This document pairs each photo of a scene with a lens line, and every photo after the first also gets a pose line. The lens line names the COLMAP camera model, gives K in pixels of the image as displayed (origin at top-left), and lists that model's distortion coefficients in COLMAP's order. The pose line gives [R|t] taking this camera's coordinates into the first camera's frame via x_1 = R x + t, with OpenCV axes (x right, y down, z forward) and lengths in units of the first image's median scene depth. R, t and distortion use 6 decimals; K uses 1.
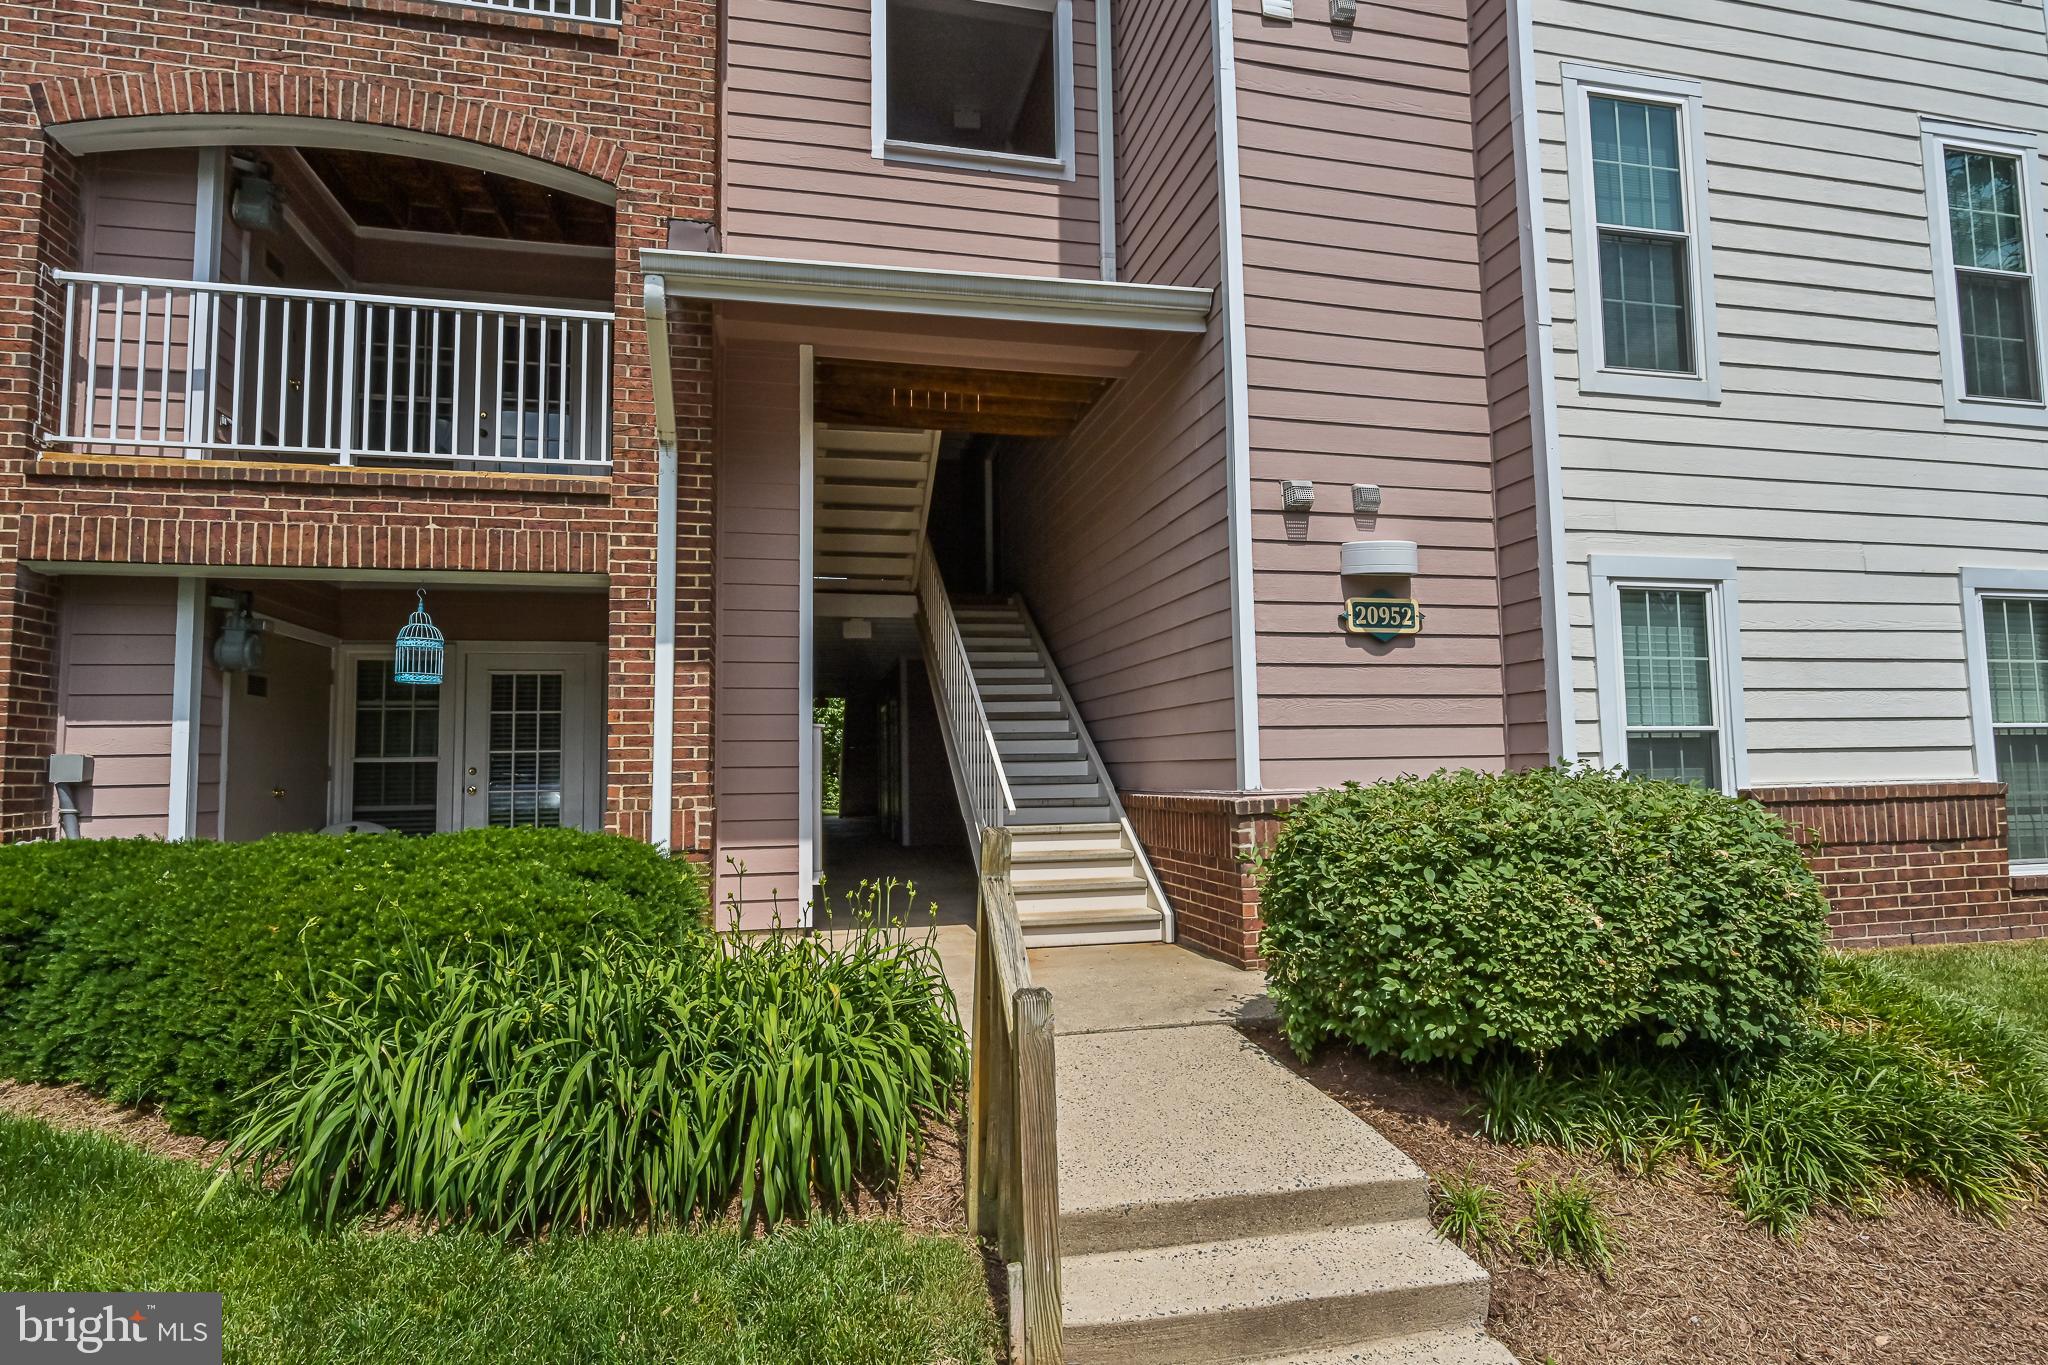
lens RADIAL K [[1050.0, 0, 1019.8], [0, 1050.0, 687.2], [0, 0, 1]] dist [-0.002351, -0.000793]
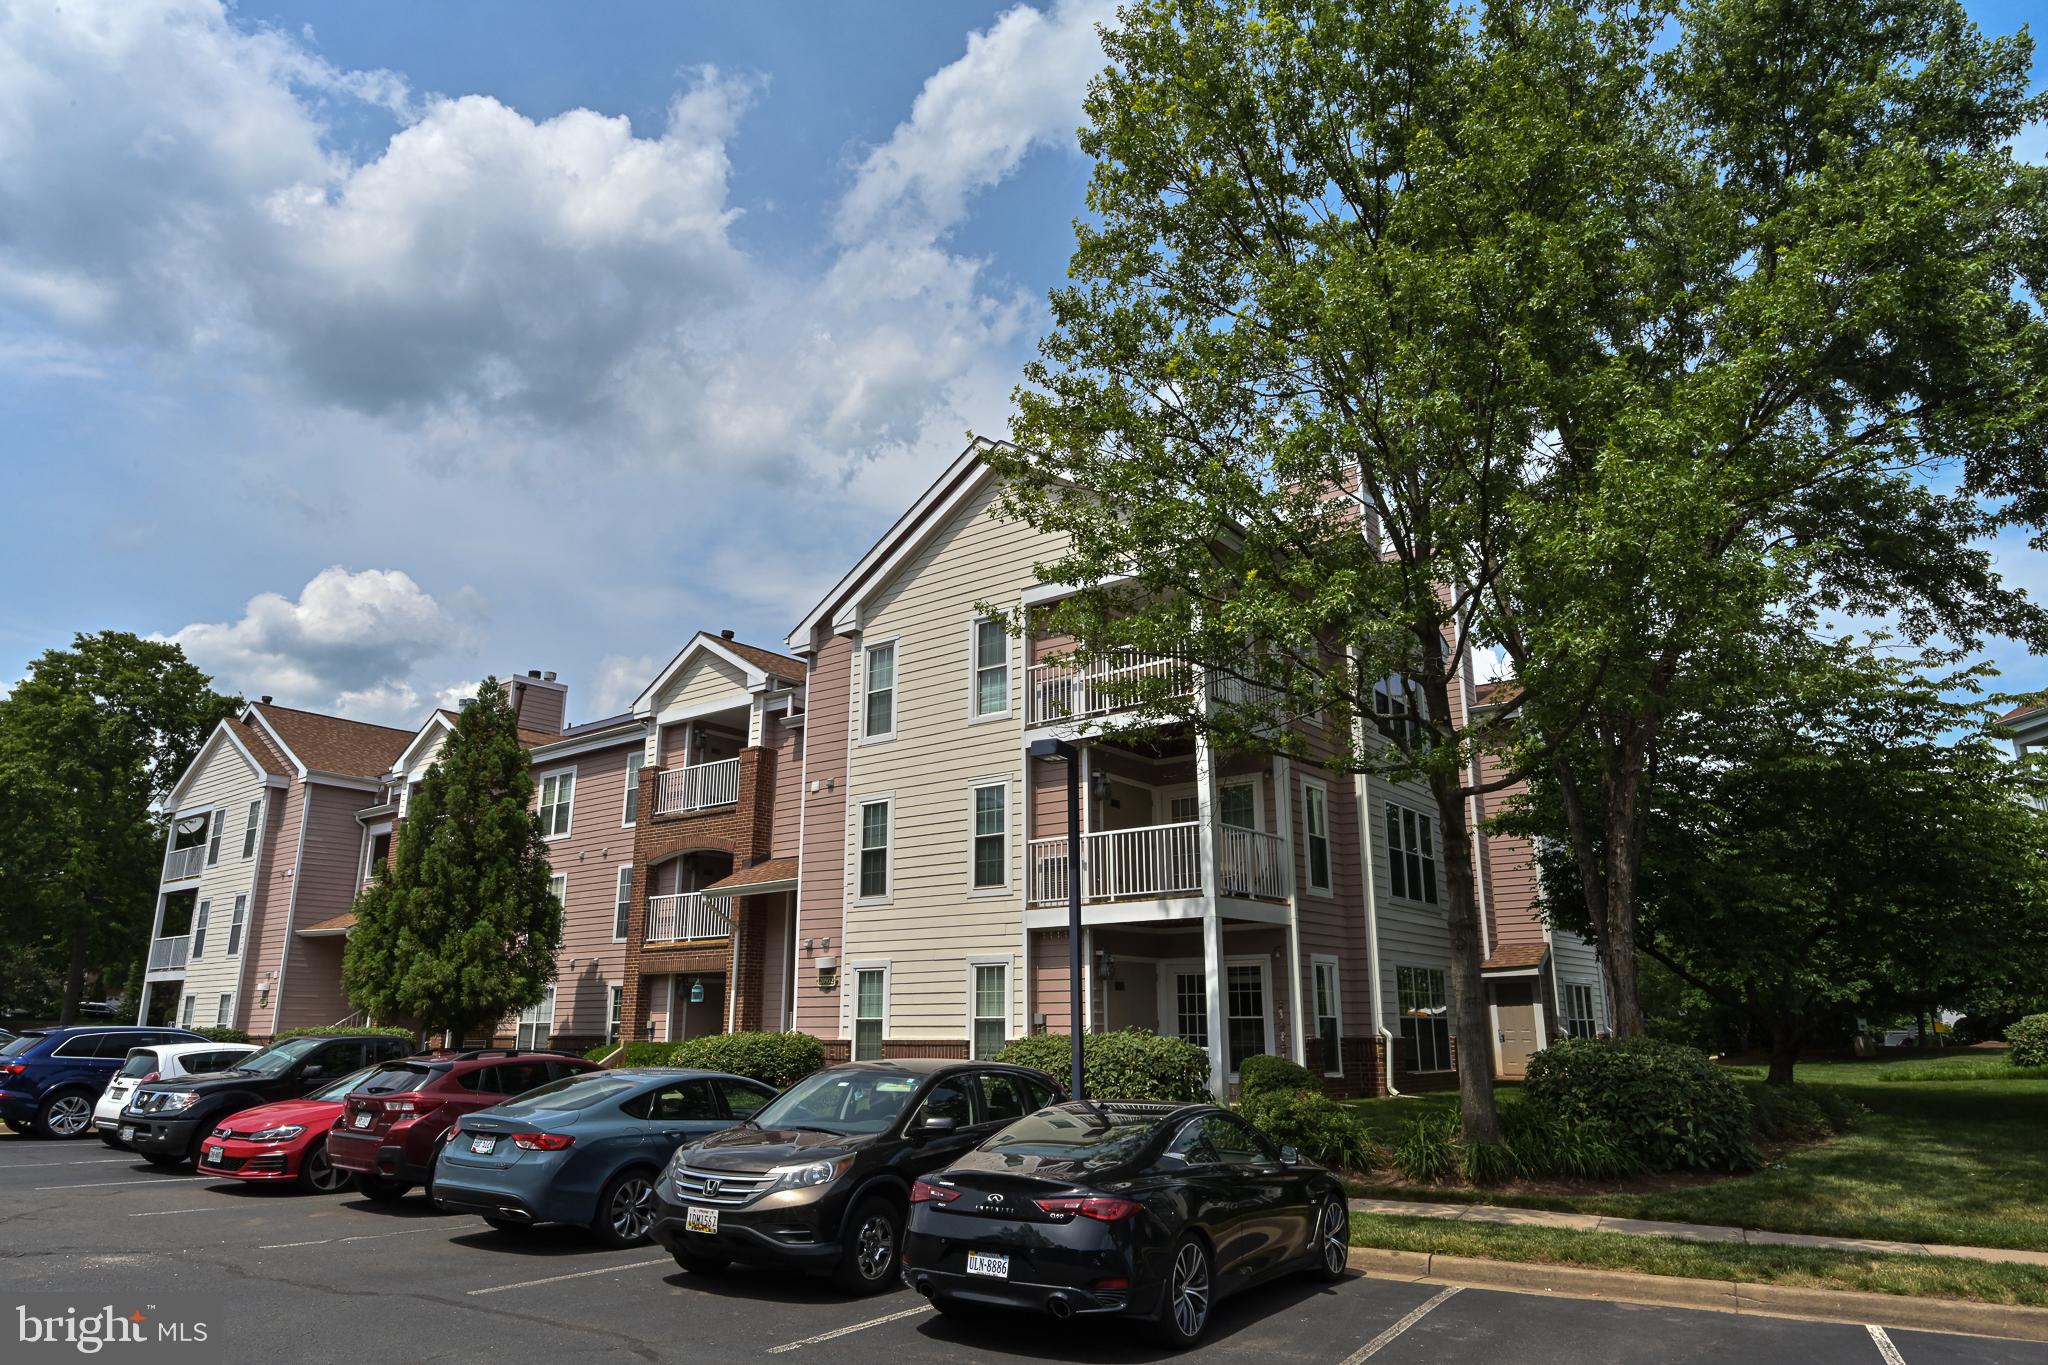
lens RADIAL K [[1238.0, 0, 1024.0], [0, 1238.0, 682.5], [0, 0, 1]] dist [0.001976, 0.000116]
pose [[0.643465, -0.189730, -0.741590, 3.578739], [0.052322, 0.977432, -0.204669, -0.148045], [0.763685, 0.092896, 0.638870, -0.989848]]
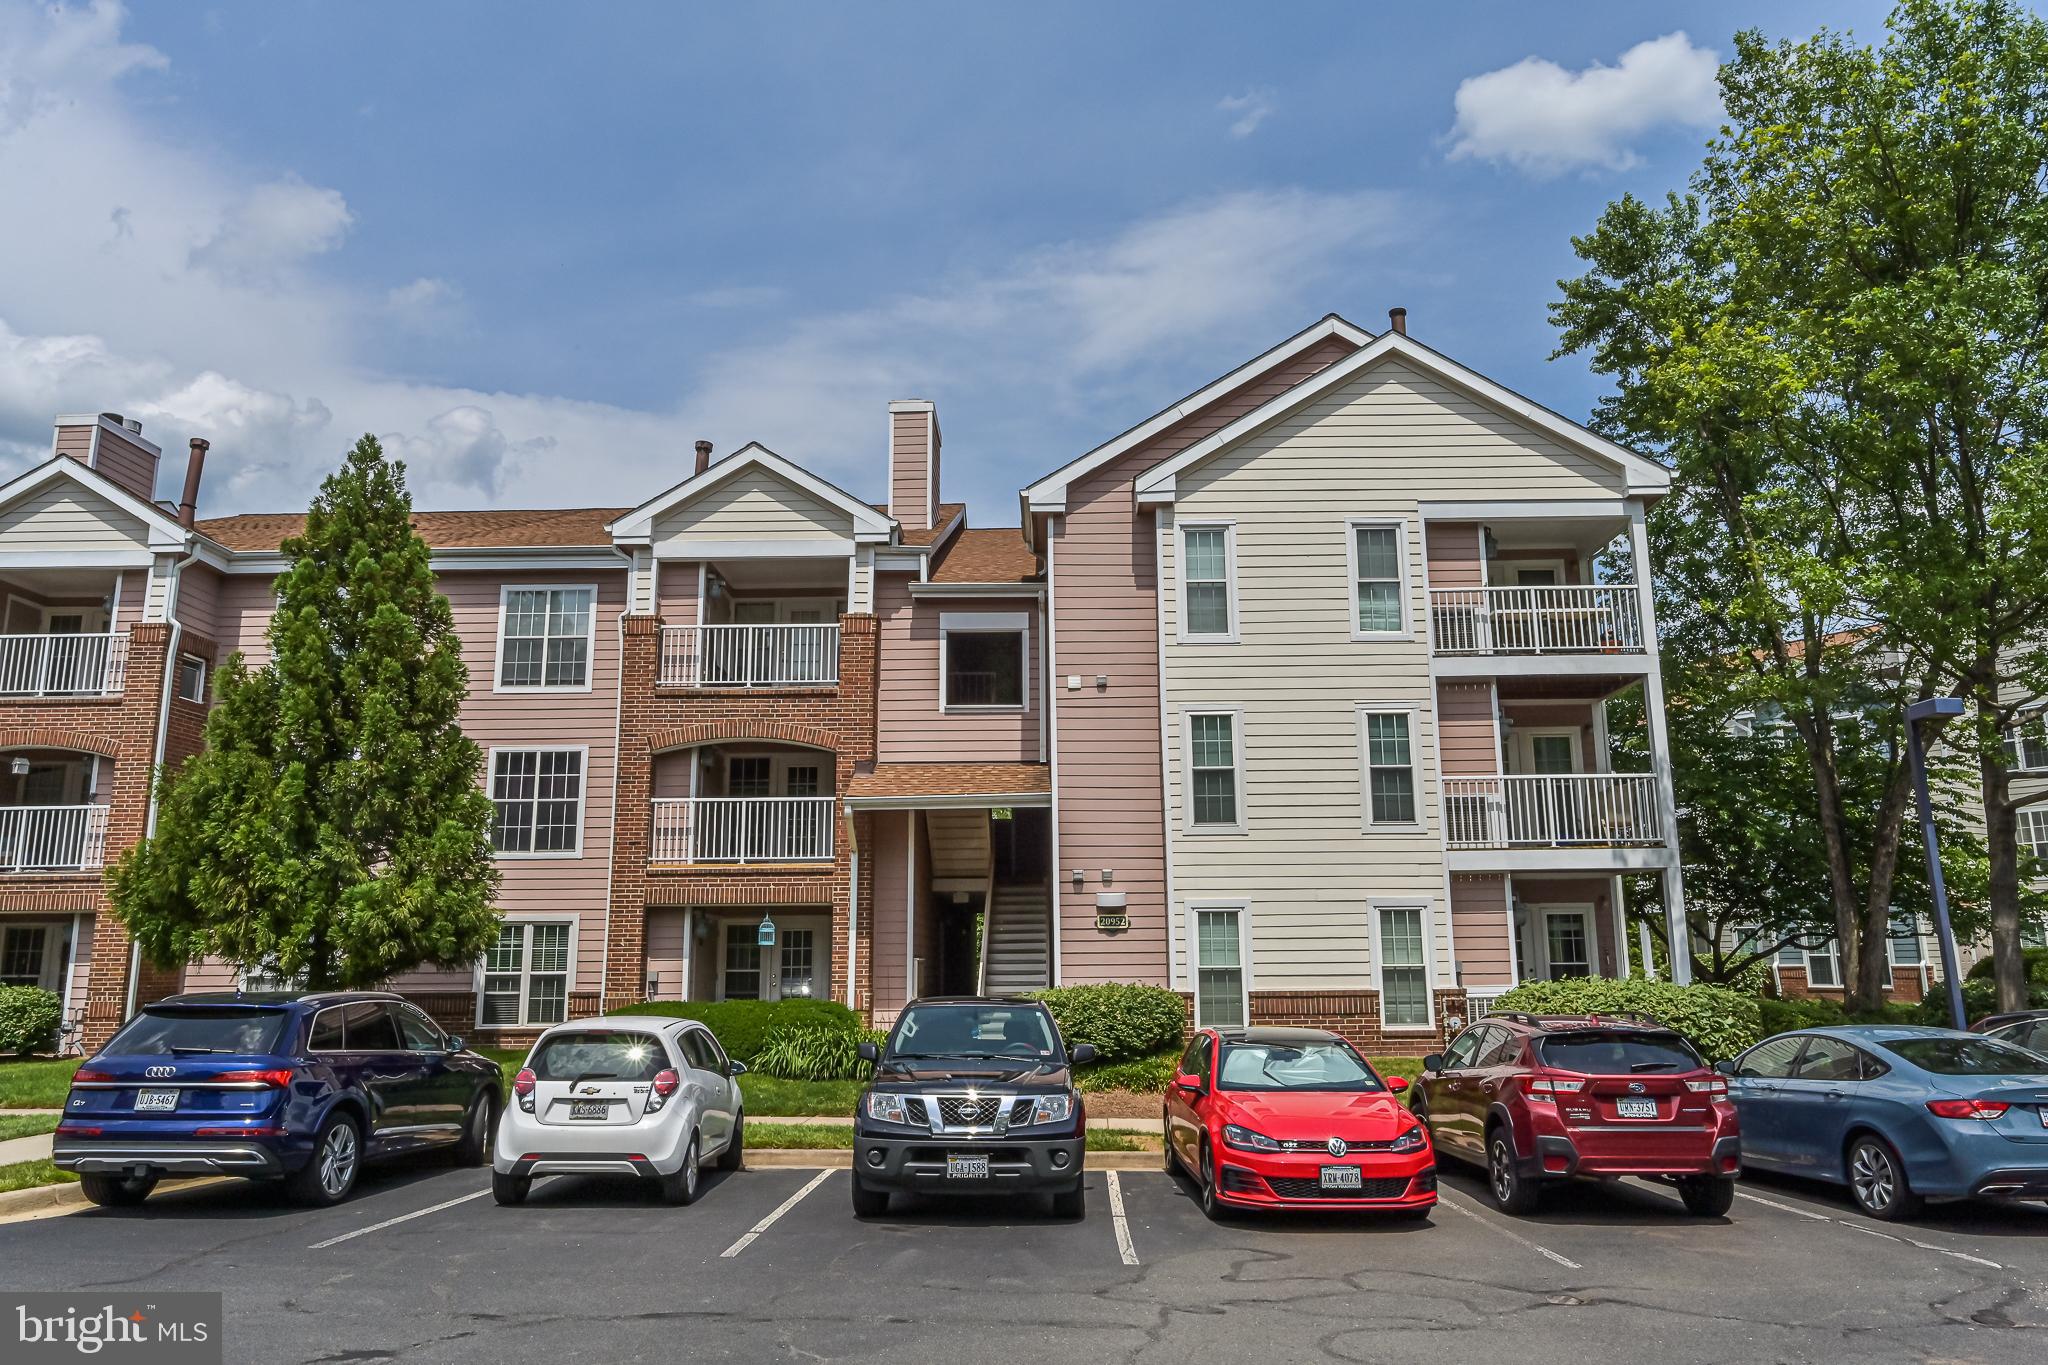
lens RADIAL K [[1370.7, 0, 1026.3], [0, 1370.7, 680.3], [0, 0, 1]] dist [-0.002449, 0.000372]
pose [[0.971595, -0.039768, -0.233283, 0.928797], [0.011042, 0.992323, -0.123176, -0.238642], [0.236390, 0.117101, 0.964576, -2.328455]]
